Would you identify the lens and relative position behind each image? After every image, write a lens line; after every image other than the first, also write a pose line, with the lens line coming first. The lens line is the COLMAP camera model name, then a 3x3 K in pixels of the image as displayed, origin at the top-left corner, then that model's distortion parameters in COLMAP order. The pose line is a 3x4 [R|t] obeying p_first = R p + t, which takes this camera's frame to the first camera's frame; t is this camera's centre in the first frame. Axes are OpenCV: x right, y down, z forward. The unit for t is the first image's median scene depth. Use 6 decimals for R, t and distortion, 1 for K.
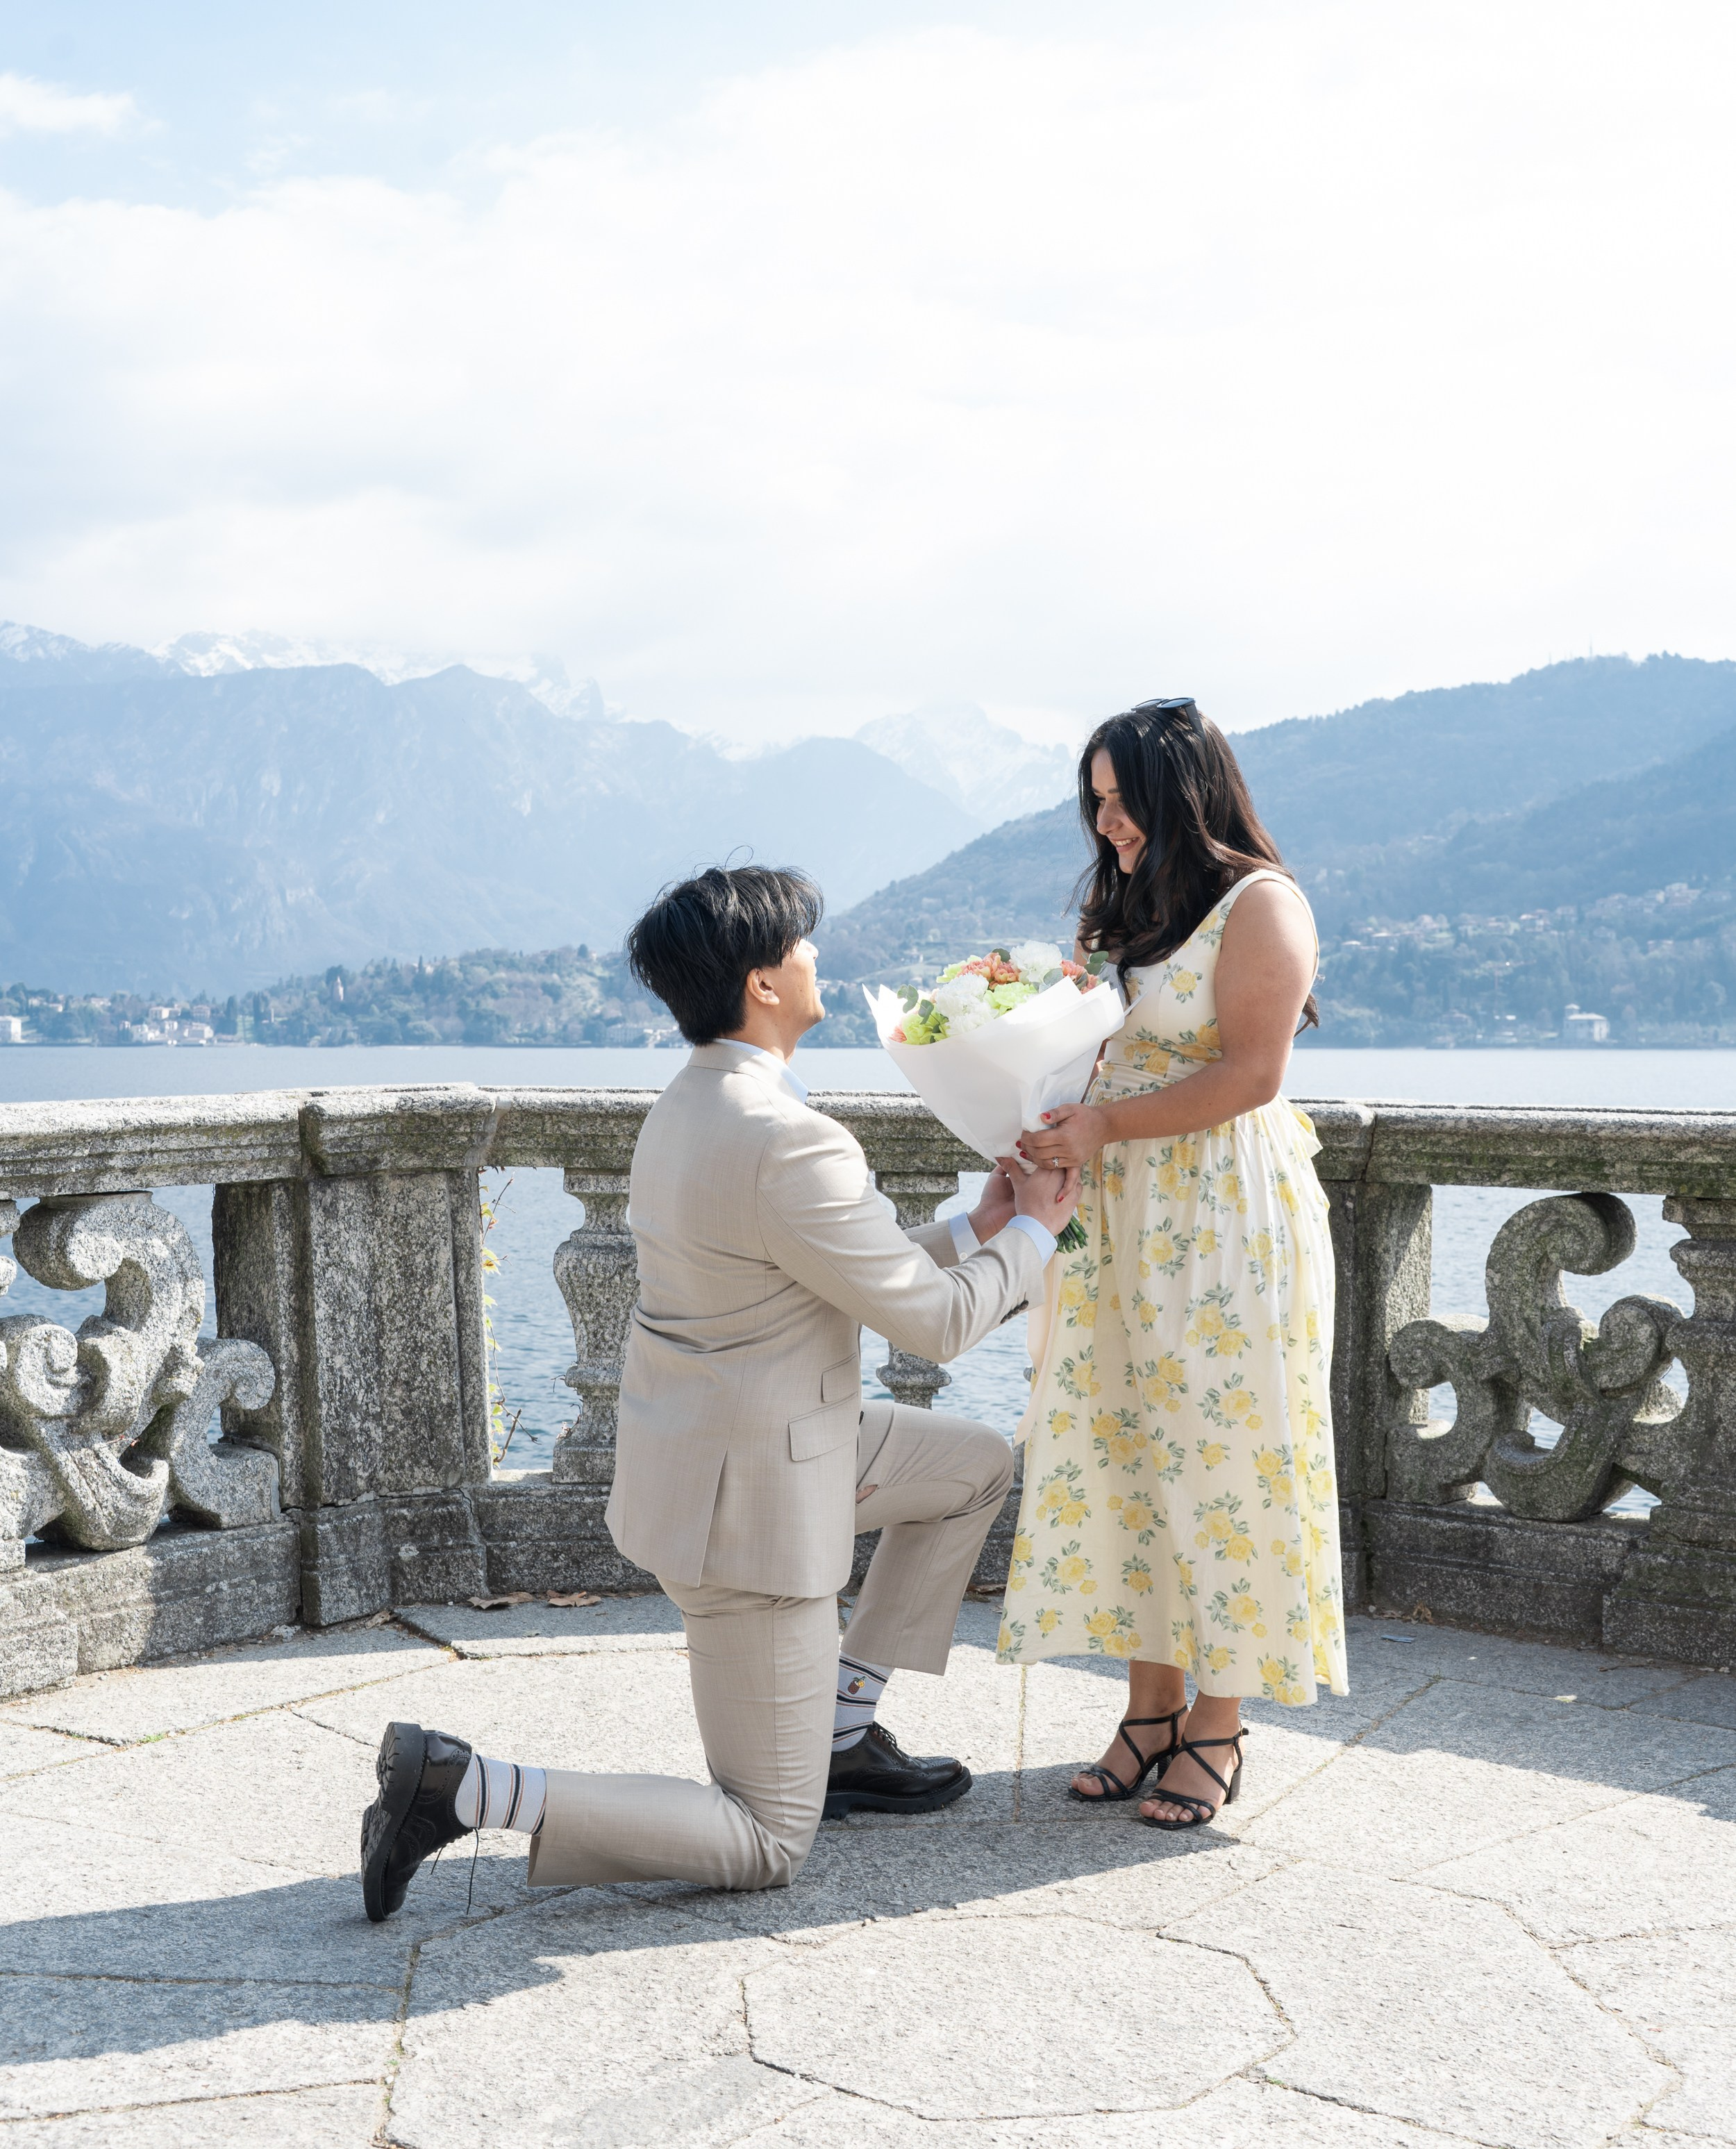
lens RADIAL K [[2588.0, 0, 869.2], [0, 2588.0, 932.3], [0, 0, 1]] dist [0.002006, -0.044816]
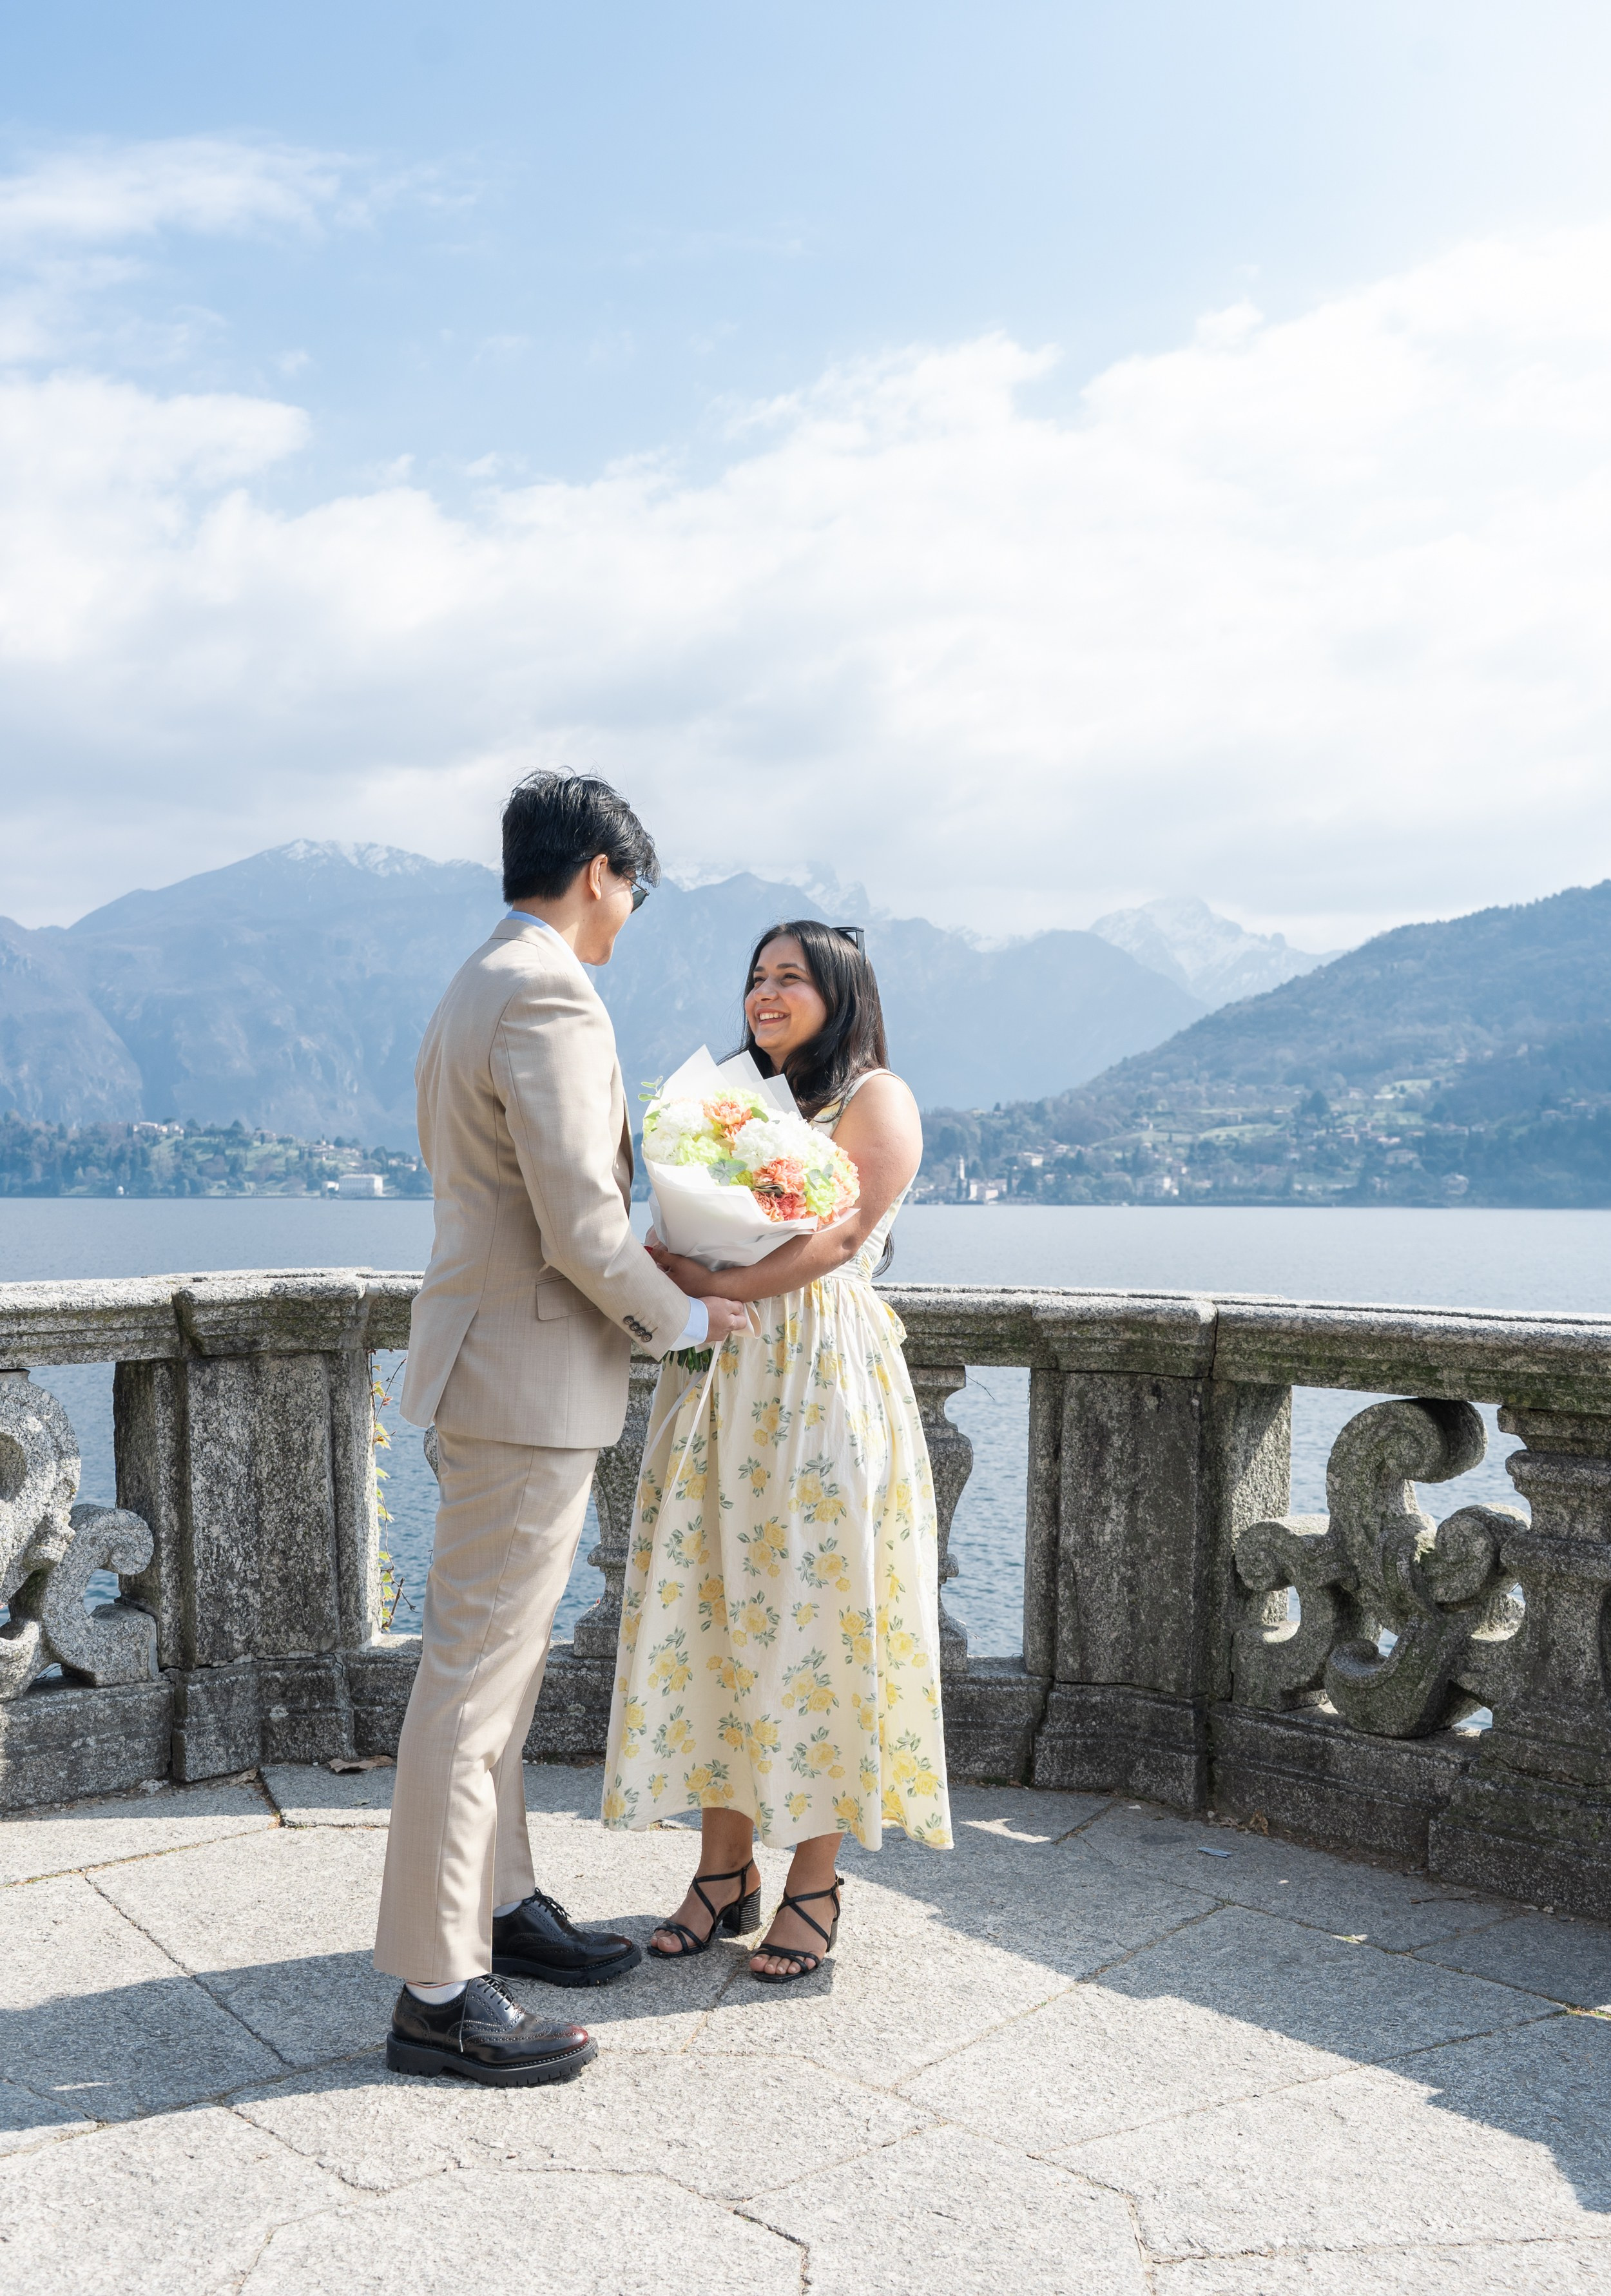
lens RADIAL K [[2241.7, 0, 752.7], [0, 2241.7, 1074.4], [0, 0, 1]] dist [0.001835, -0.004635]
pose [[0.985069, -0.003587, -0.172123, 0.172685], [0.001585, 0.999930, -0.011767, -0.011020], [0.172153, 0.011318, 0.985005, 0.126311]]
